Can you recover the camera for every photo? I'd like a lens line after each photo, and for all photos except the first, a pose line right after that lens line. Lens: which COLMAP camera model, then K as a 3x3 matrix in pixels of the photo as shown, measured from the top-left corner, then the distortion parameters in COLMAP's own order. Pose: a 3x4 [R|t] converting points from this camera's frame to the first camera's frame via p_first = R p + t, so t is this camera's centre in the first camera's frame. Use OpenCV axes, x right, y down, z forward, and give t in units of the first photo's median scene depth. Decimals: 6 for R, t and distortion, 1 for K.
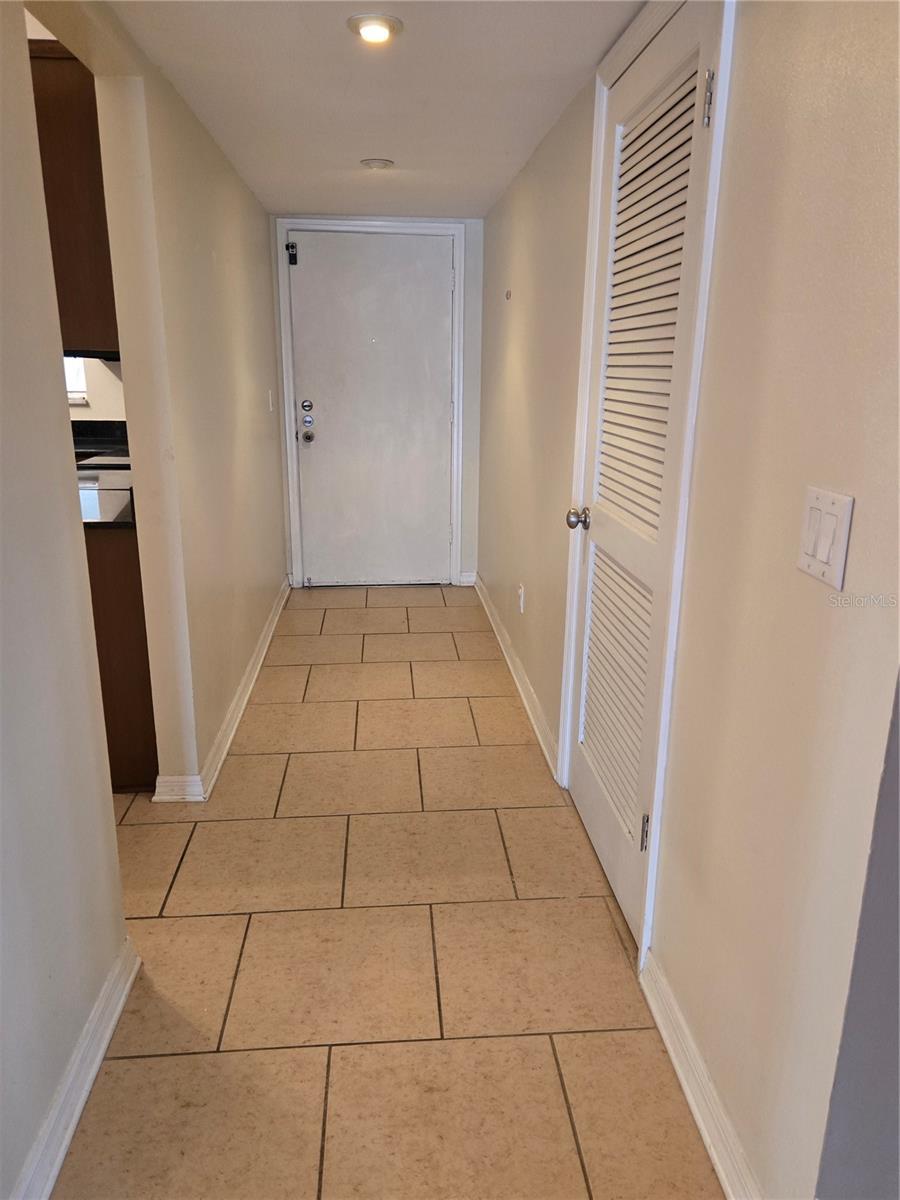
lens RADIAL K [[849.0, 0, 450.0], [0, 849.0, 600.0], [0, 0, 1]] dist [0.075620, -0.087698]
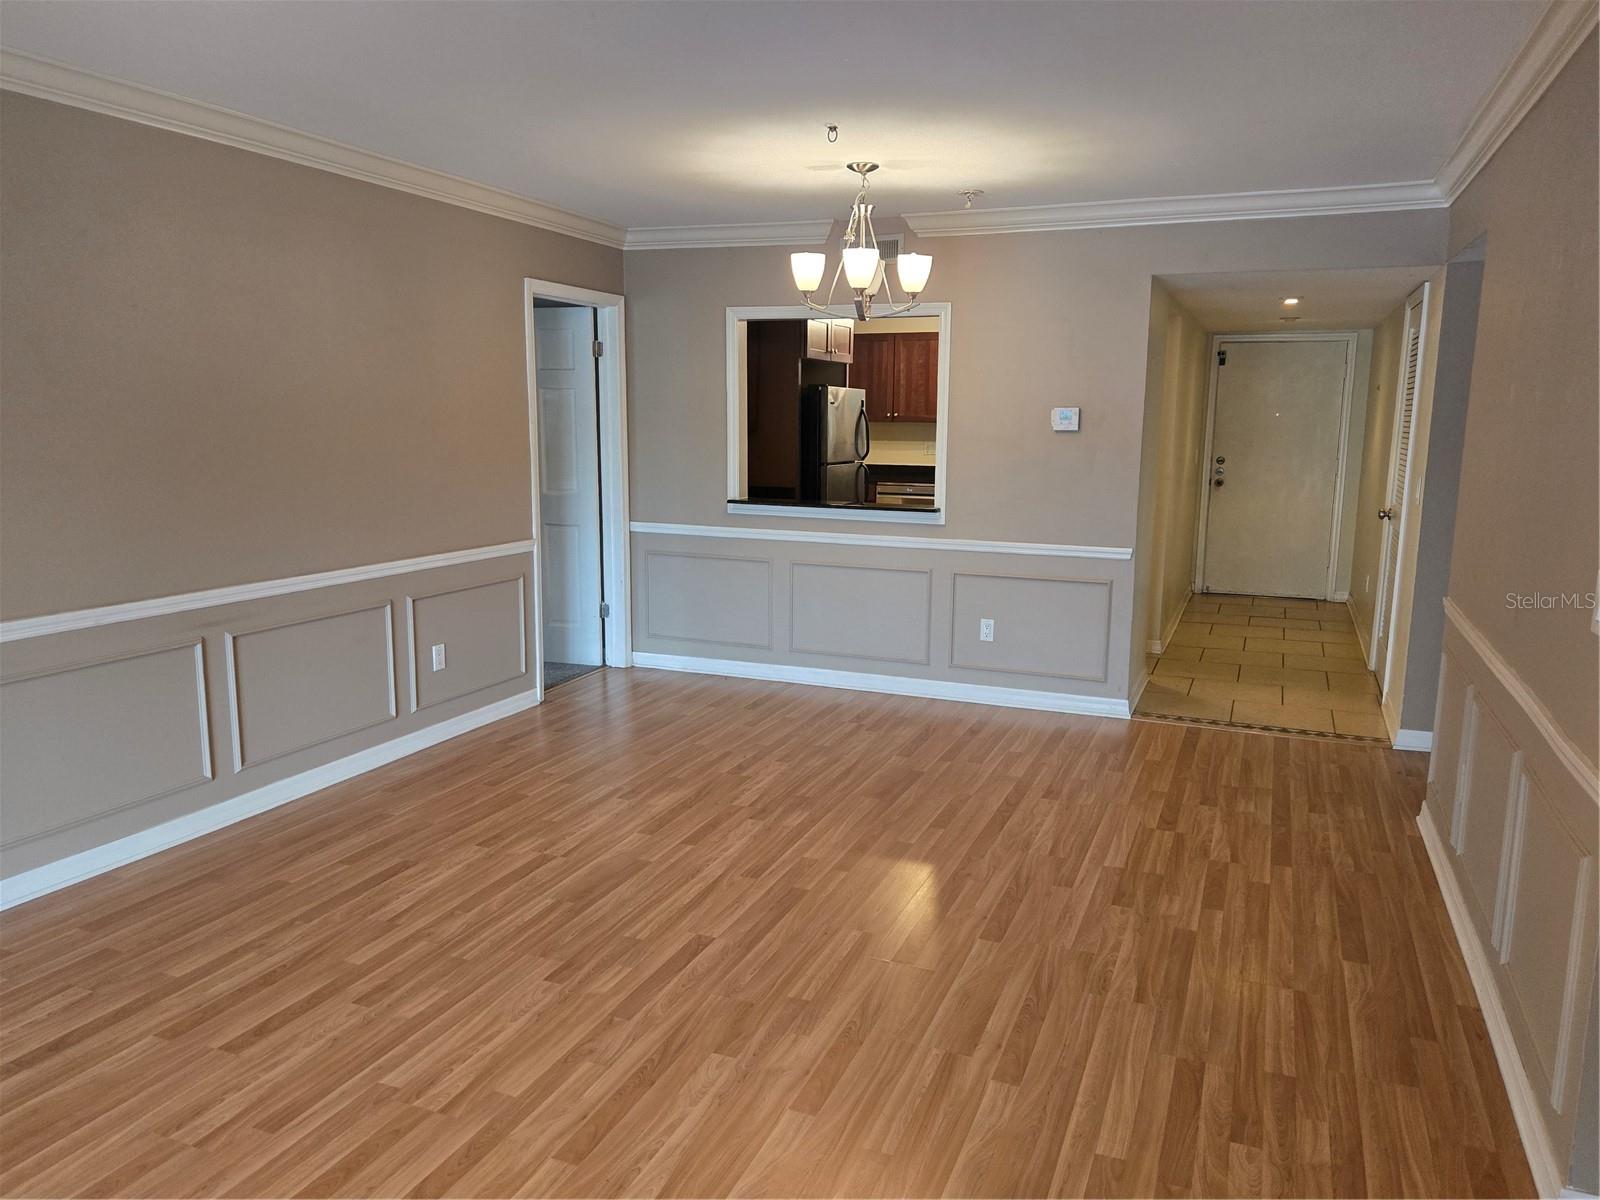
lens RADIAL K [[1132.0, 0, 800.0], [0, 1132.0, 600.0], [0, 0, 1]] dist [0.075620, -0.087698]
pose [[0.890010, 0.074281, -0.449849, 0.081677], [-0.124270, 0.988806, -0.082586, 0.249831], [0.438679, 0.129405, 0.889278, -0.979967]]
